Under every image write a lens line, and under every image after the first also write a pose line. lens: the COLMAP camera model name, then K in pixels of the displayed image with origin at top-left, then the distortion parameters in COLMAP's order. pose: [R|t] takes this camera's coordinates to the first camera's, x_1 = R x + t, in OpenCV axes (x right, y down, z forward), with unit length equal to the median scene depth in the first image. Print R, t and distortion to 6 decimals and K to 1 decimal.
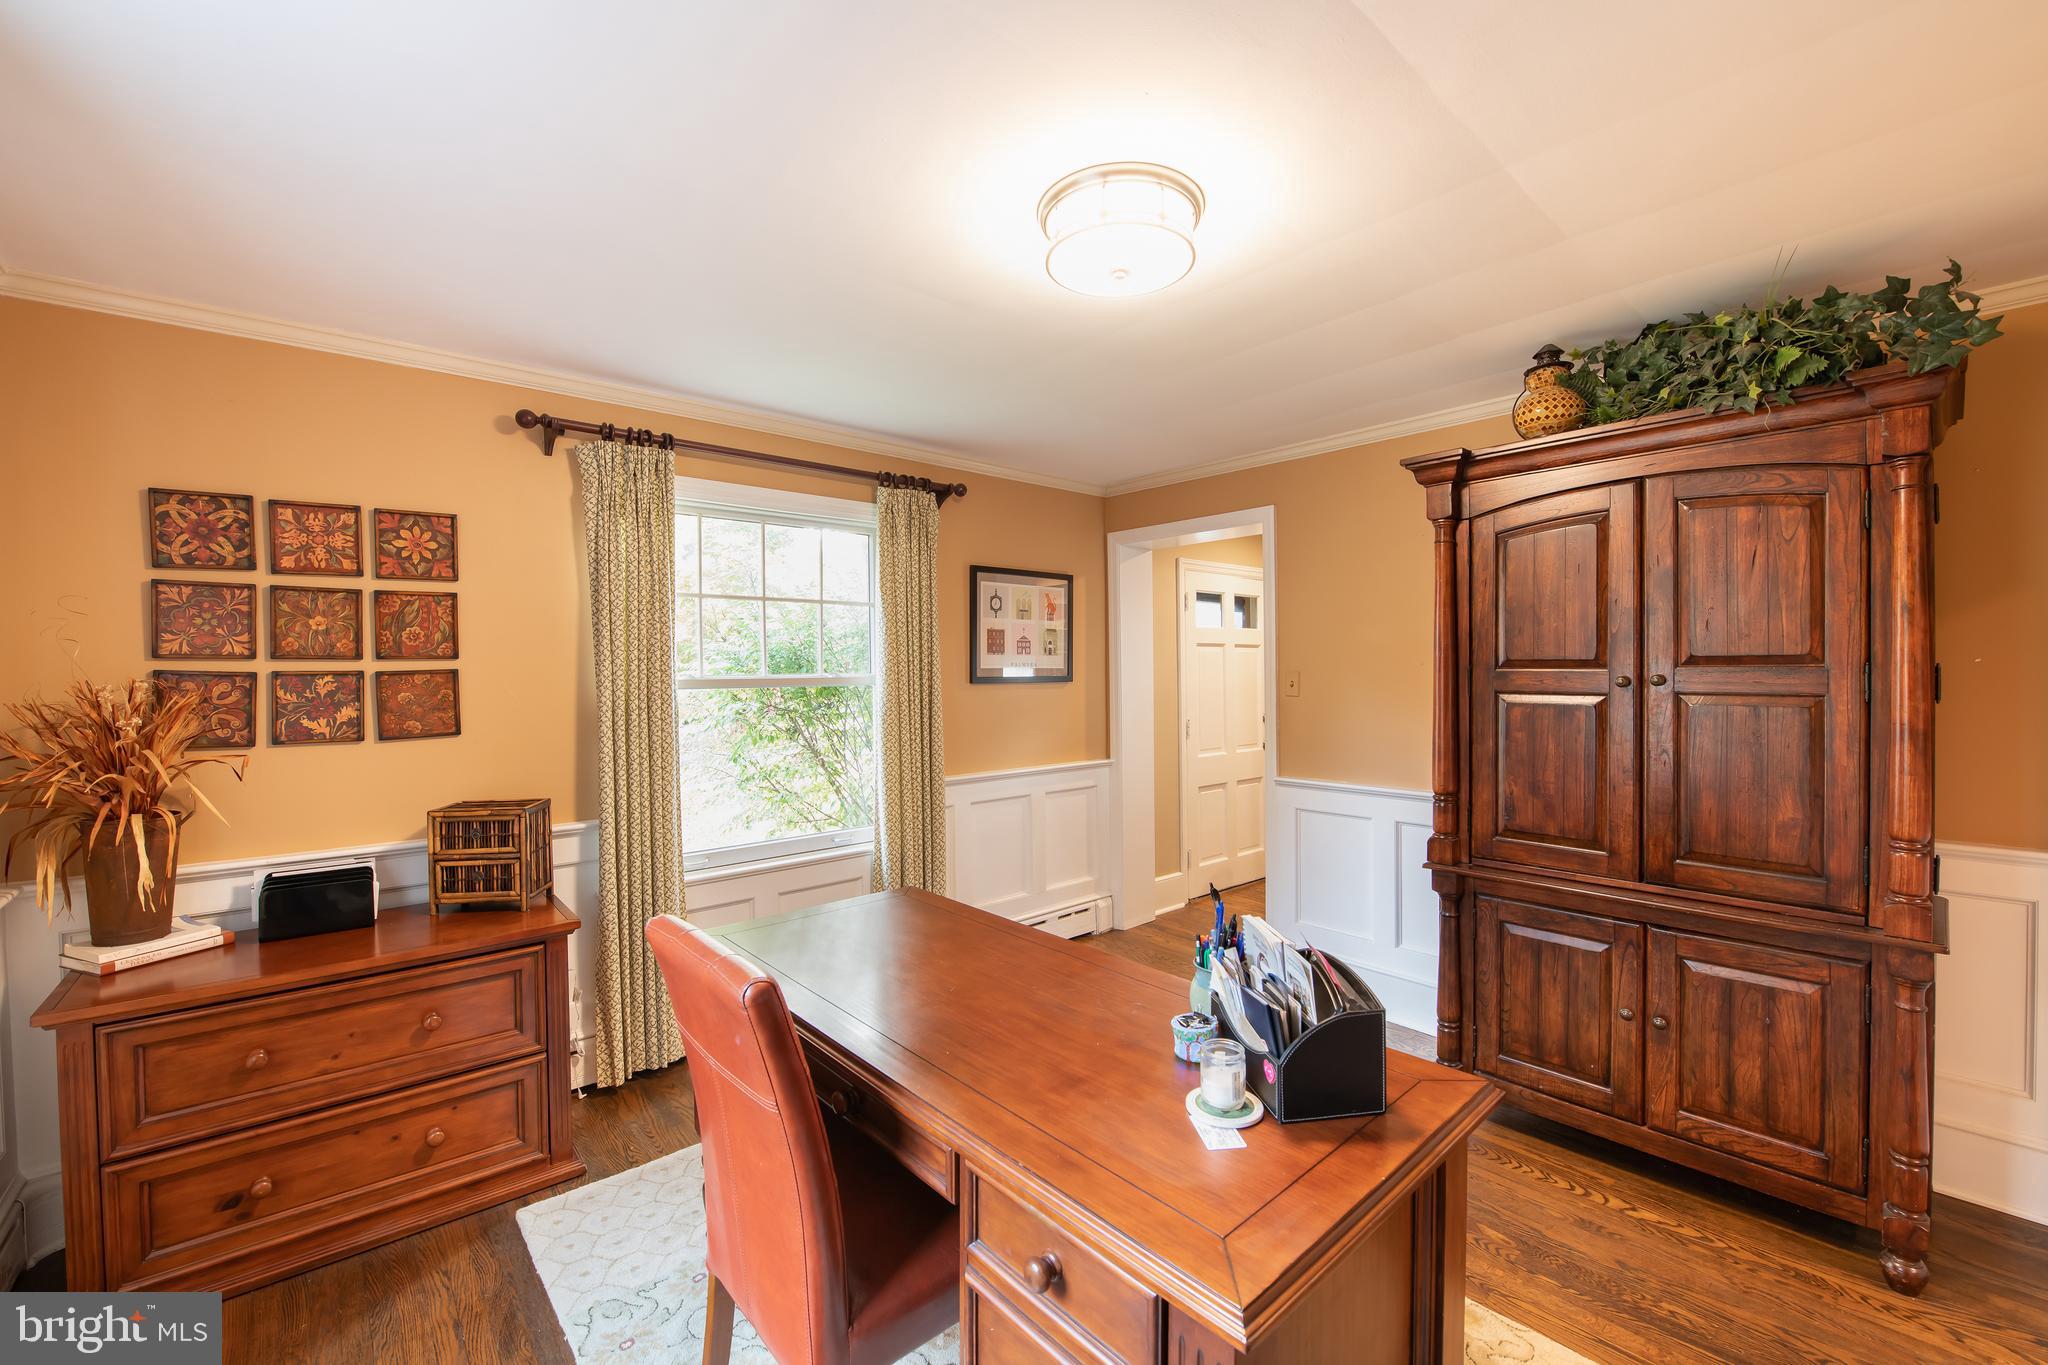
lens RADIAL K [[822.9, 0, 1026.2], [0, 822.9, 679.3], [0, 0, 1]] dist [-0.014010, -0.001694]
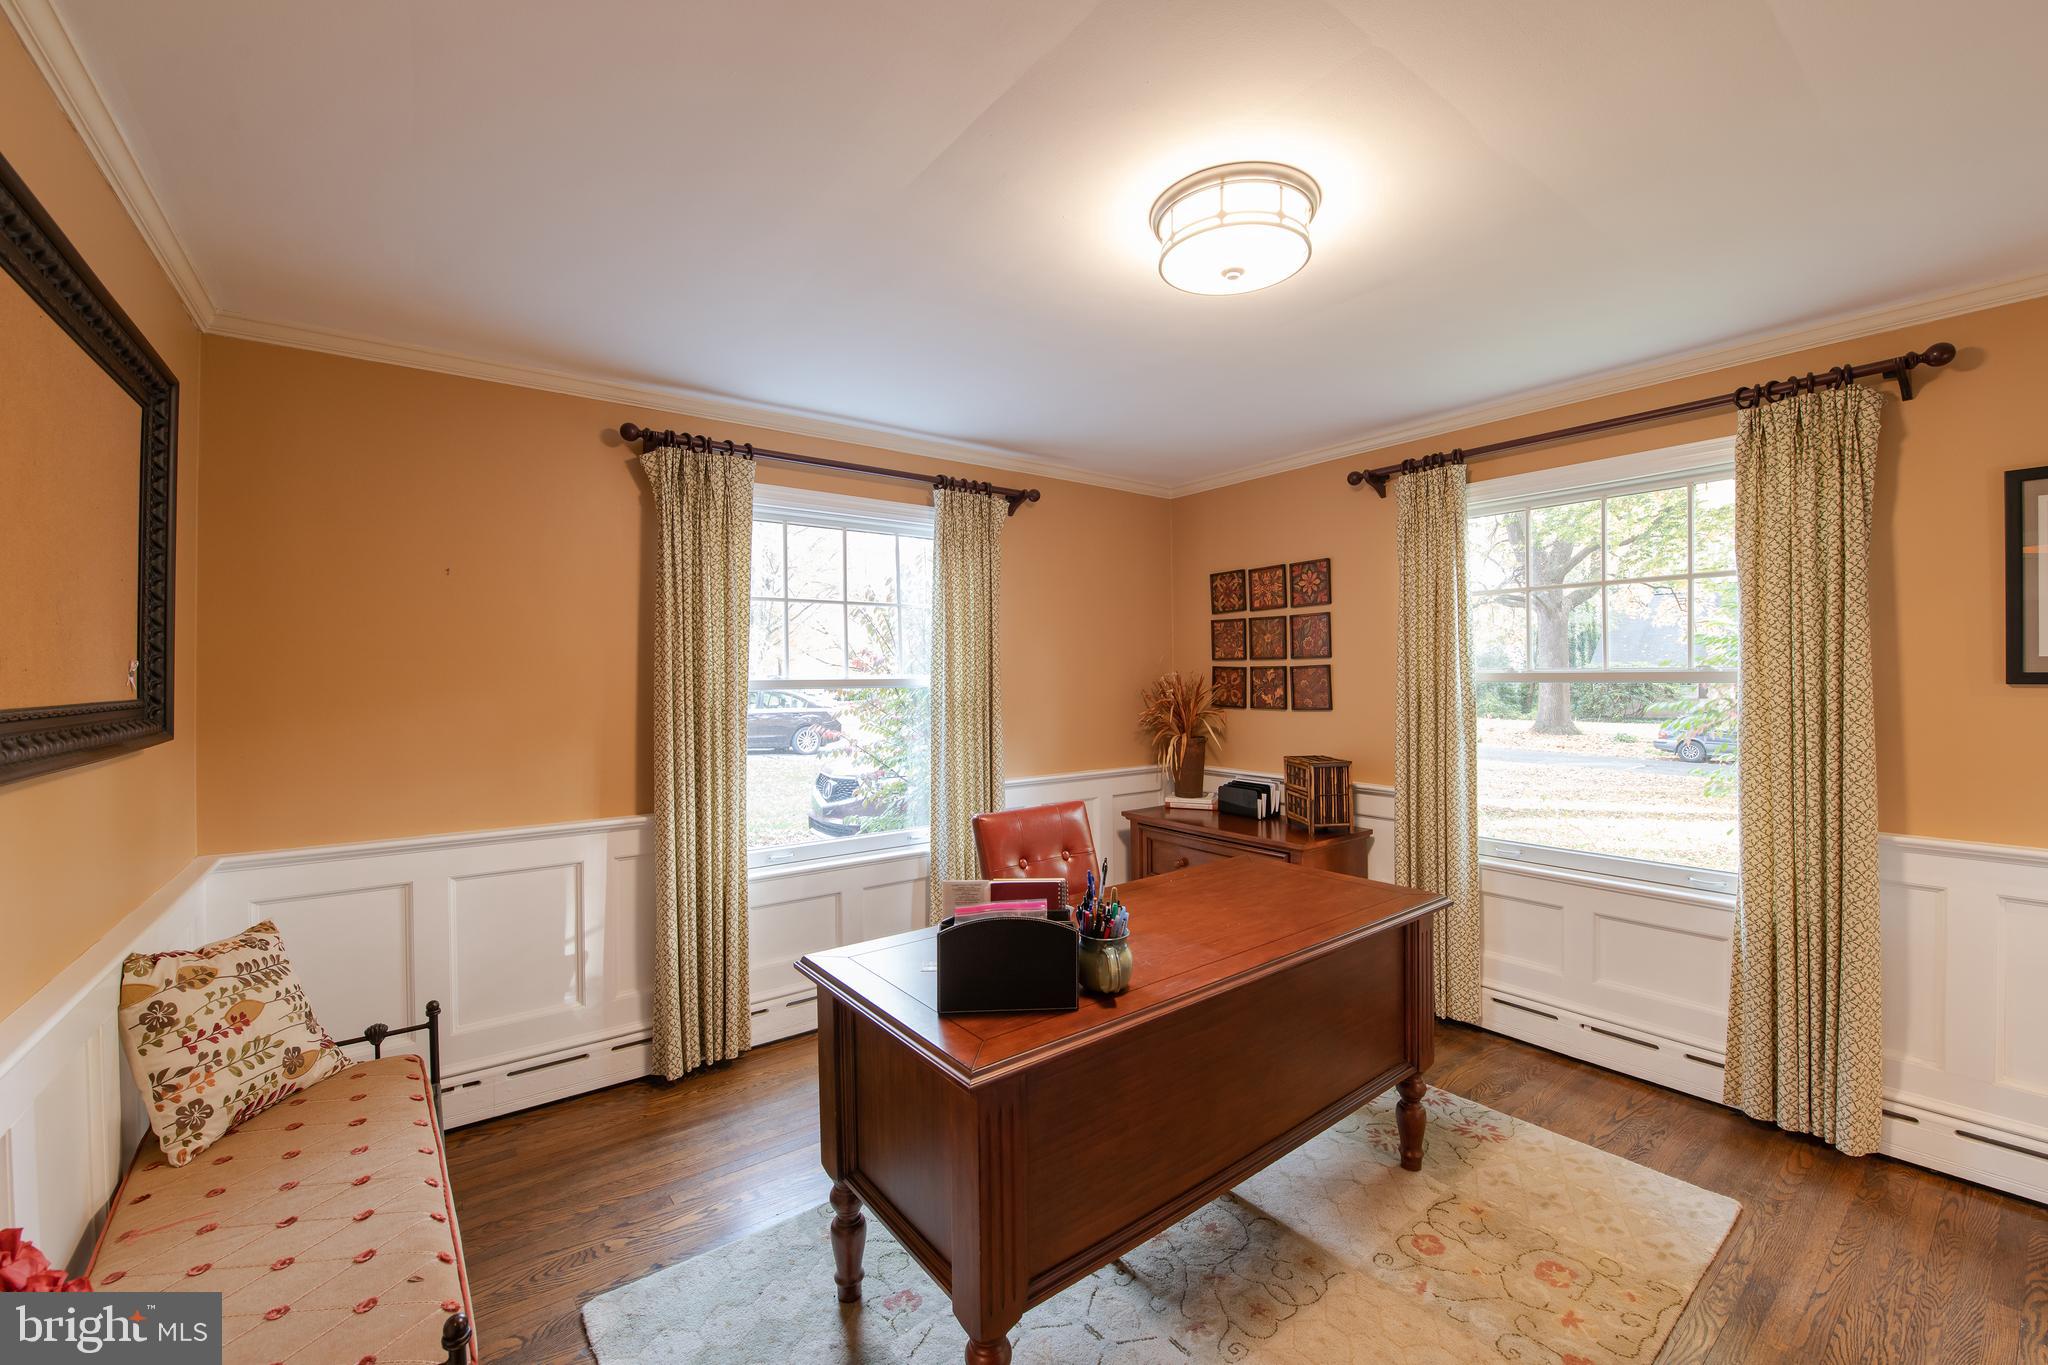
lens RADIAL K [[822.9, 0, 1014.5], [0, 822.9, 682.6], [0, 0, 1]] dist [-0.014010, -0.001694]
pose [[-0.078374, 0.021867, -0.996684, 0.858990], [0.001170, 0.999761, 0.021843, -0.014091], [0.996923, 0.000546, -0.078381, 0.601028]]
